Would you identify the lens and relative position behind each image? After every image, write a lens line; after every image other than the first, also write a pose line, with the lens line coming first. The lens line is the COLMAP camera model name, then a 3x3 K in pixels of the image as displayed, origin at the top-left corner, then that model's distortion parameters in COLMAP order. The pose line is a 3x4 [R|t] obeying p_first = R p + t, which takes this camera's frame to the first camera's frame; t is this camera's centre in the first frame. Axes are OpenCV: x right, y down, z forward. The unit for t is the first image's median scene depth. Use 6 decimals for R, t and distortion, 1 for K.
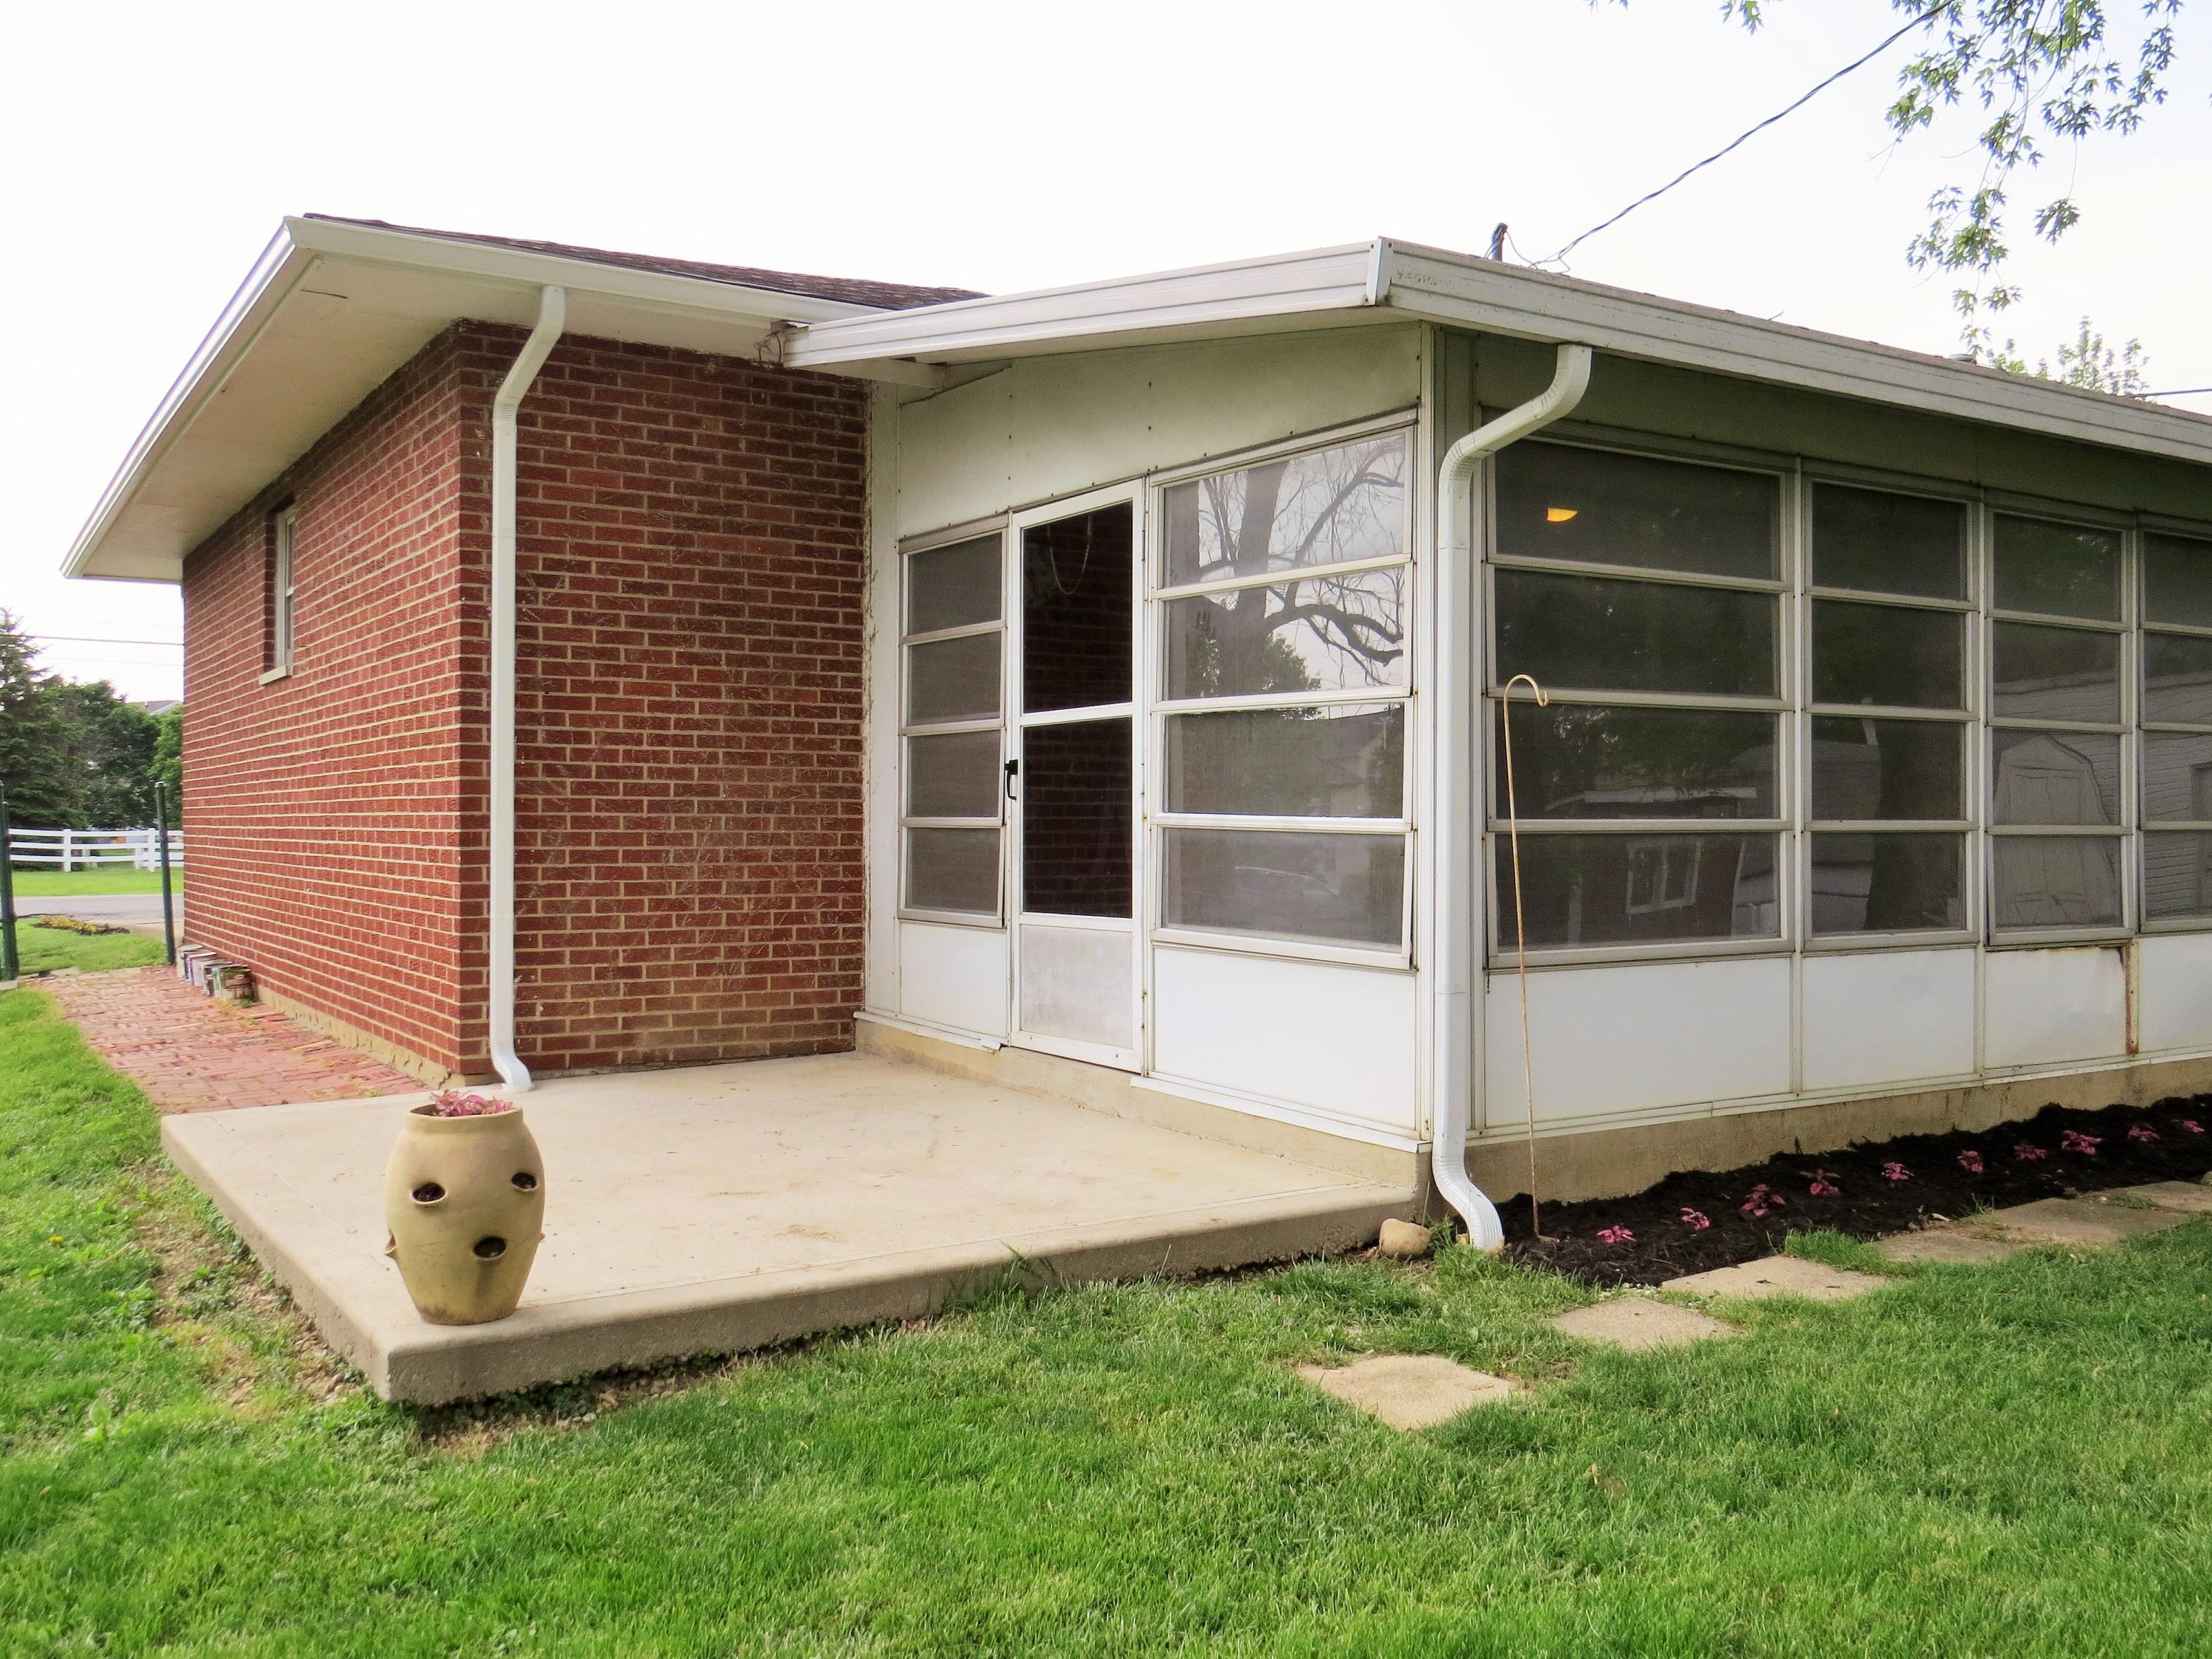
lens RADIAL K [[1957.4, 0, 1112.0], [0, 1957.4, 817.9], [0, 0, 1]] dist [-0.039224, 0.027623]
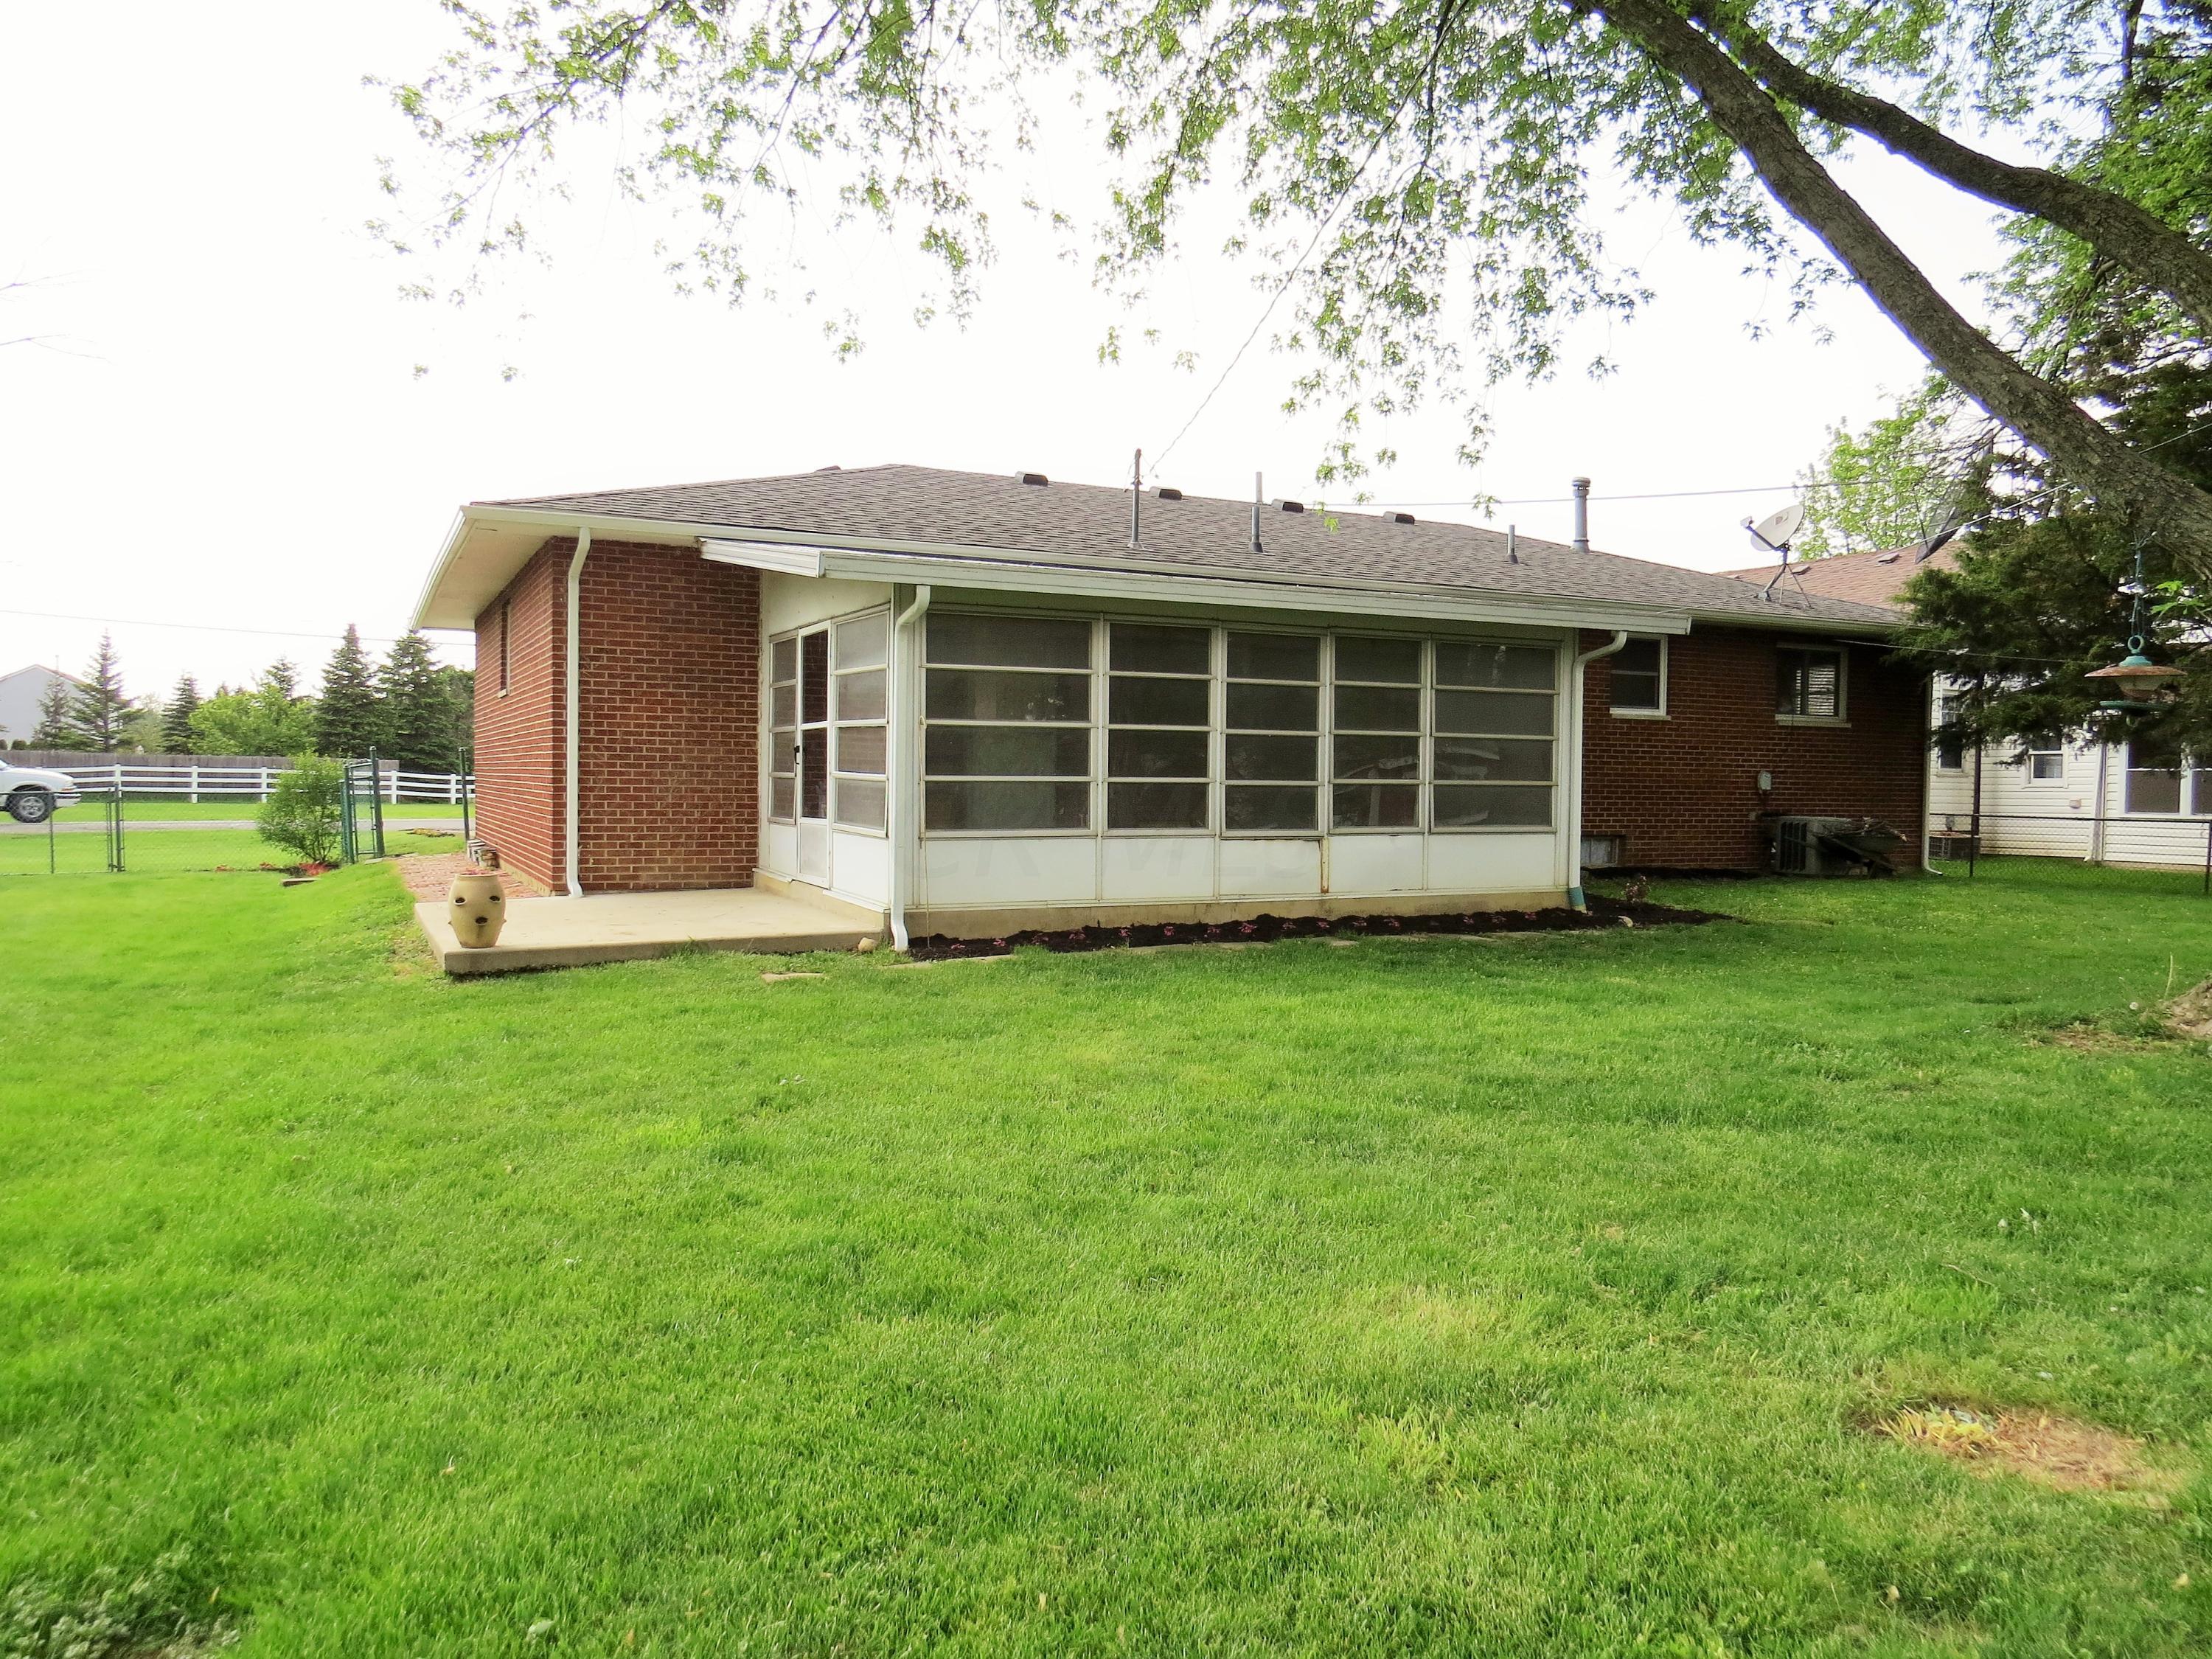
lens RADIAL K [[1571.3, 0, 1105.2], [0, 1571.3, 825.3], [0, 0, 1]] dist [-0.036087, 0.025414]
pose [[0.993921, 0.012753, -0.109355, 0.455172], [-0.009033, 0.999366, 0.034440, -0.004740], [0.109725, -0.033243, 0.993406, -0.639174]]
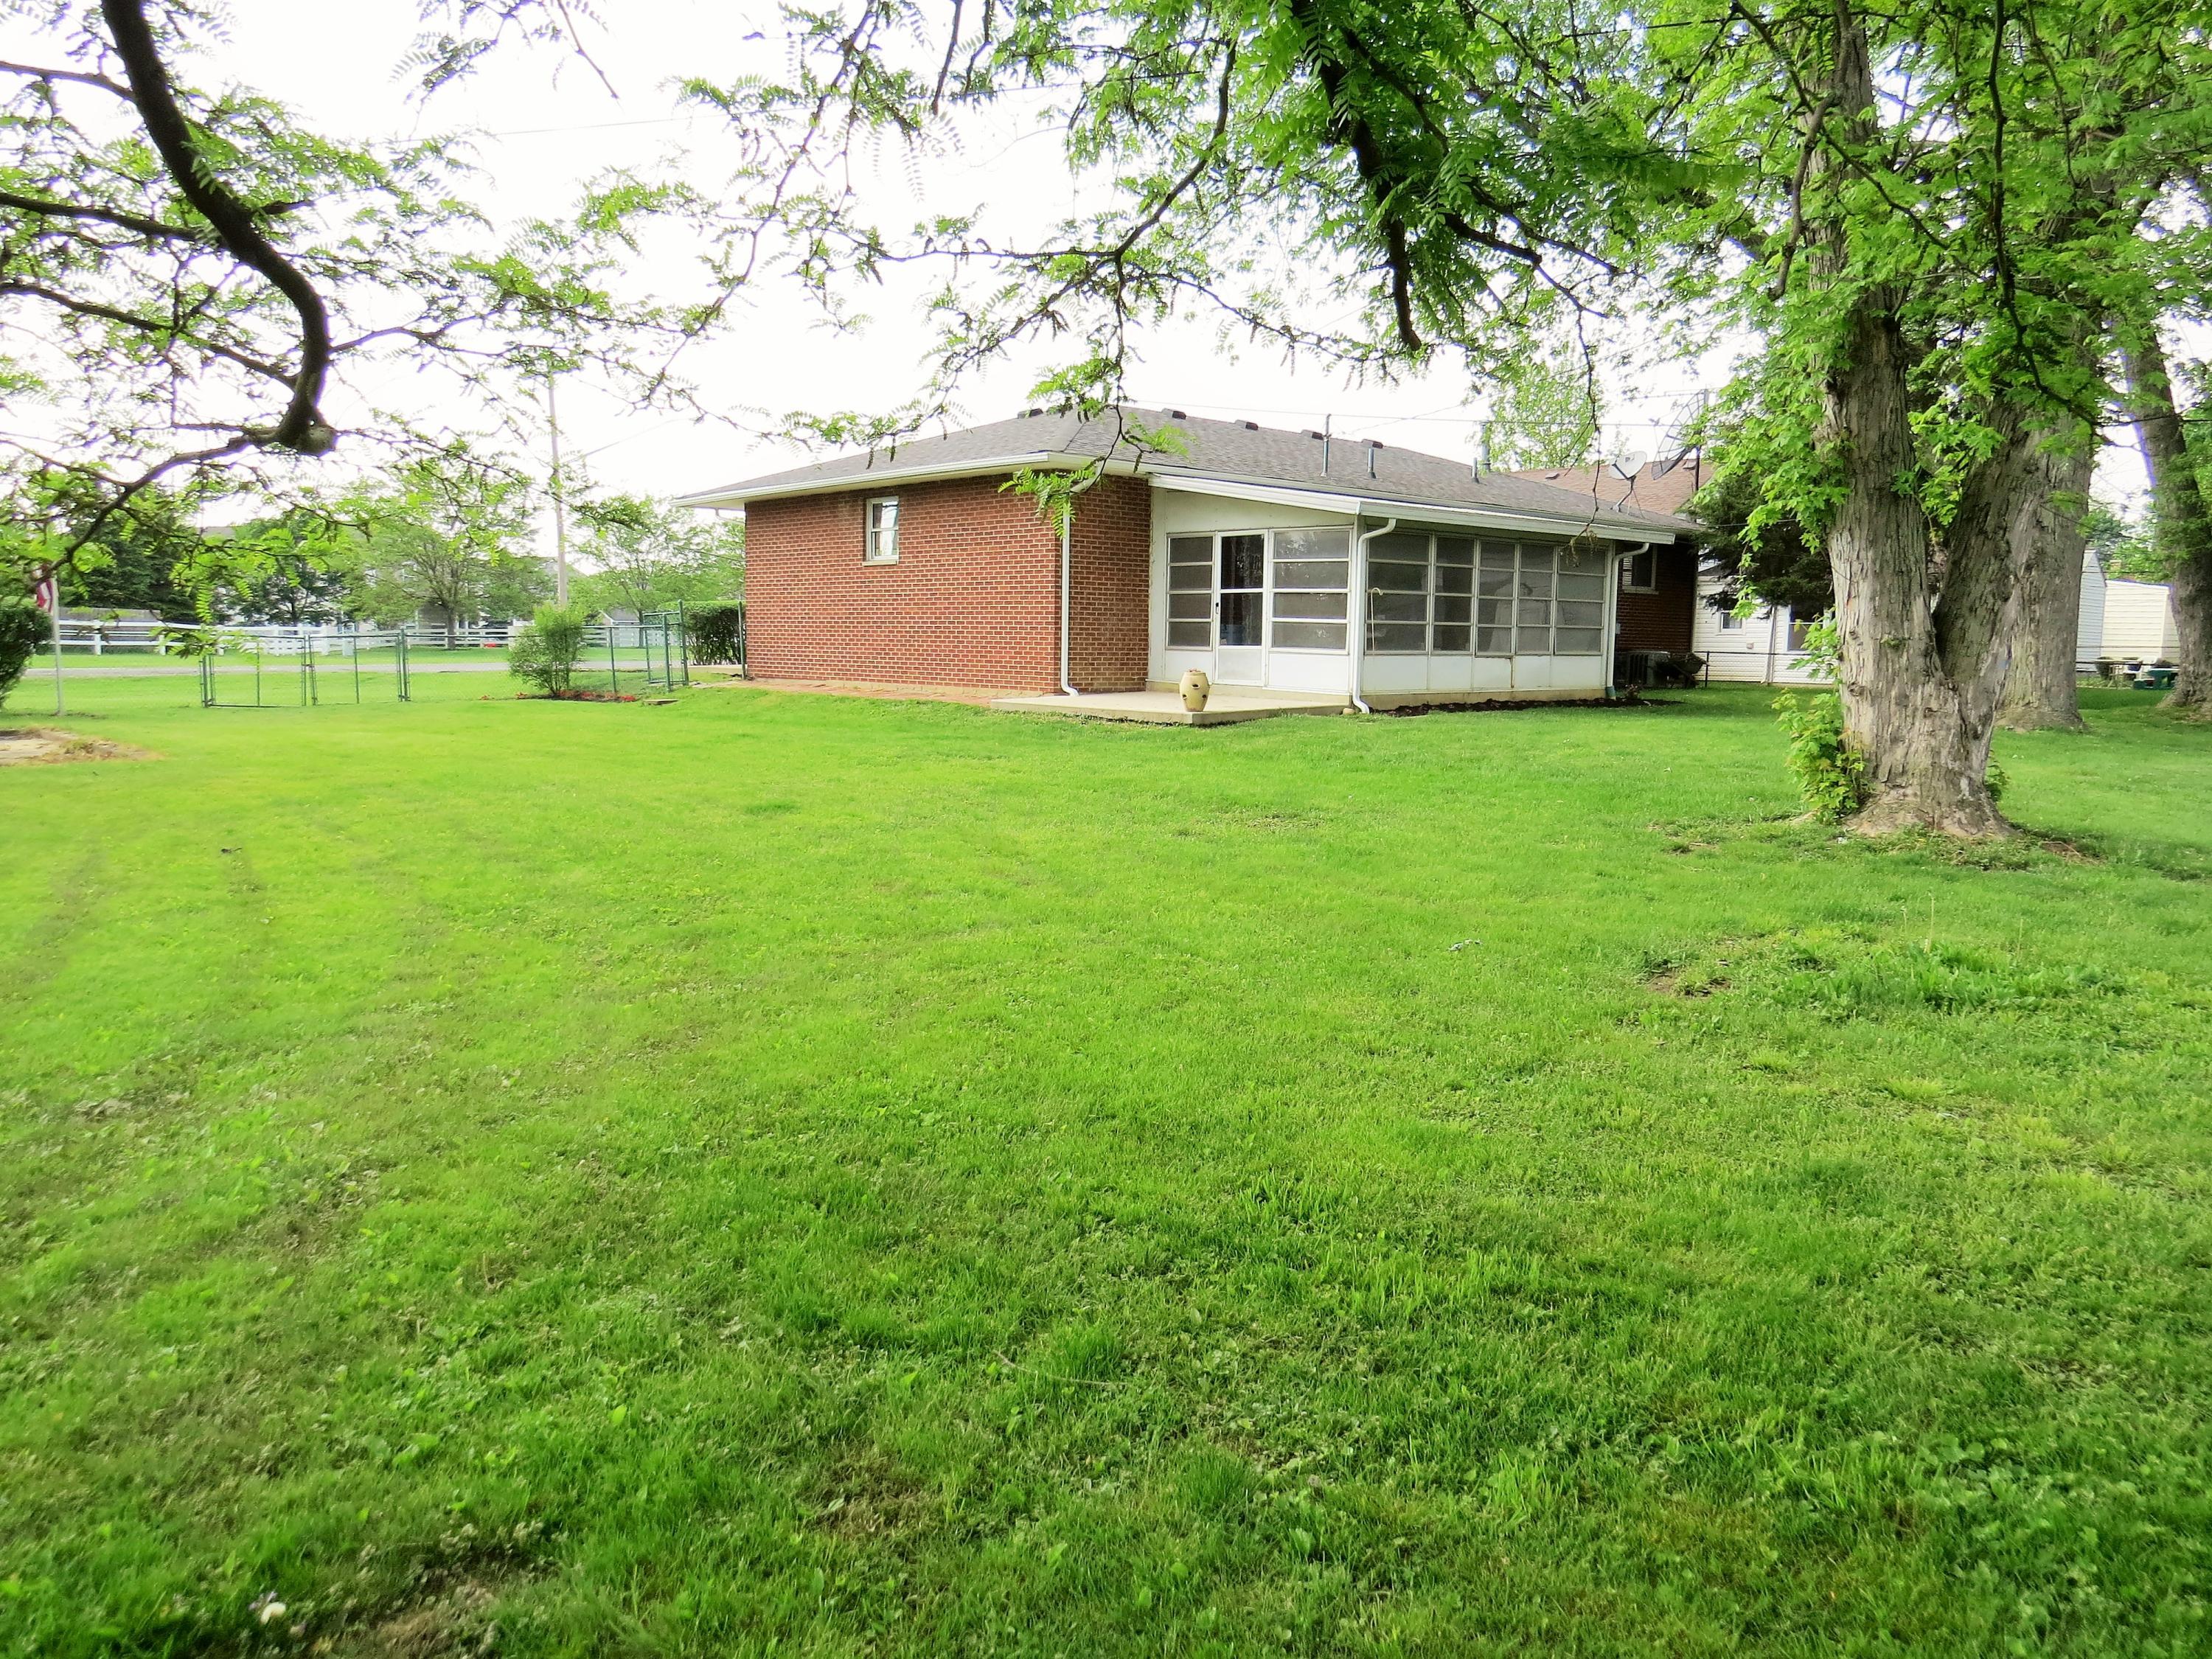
lens RADIAL K [[1571.3, 0, 1102.4], [0, 1571.3, 835.3], [0, 0, 1]] dist [-0.036087, 0.025414]
pose [[0.986173, -0.010942, 0.165356, -0.708315], [-0.010663, 0.991561, 0.129205, 0.022730], [-0.165374, -0.129182, 0.977734, -1.745279]]
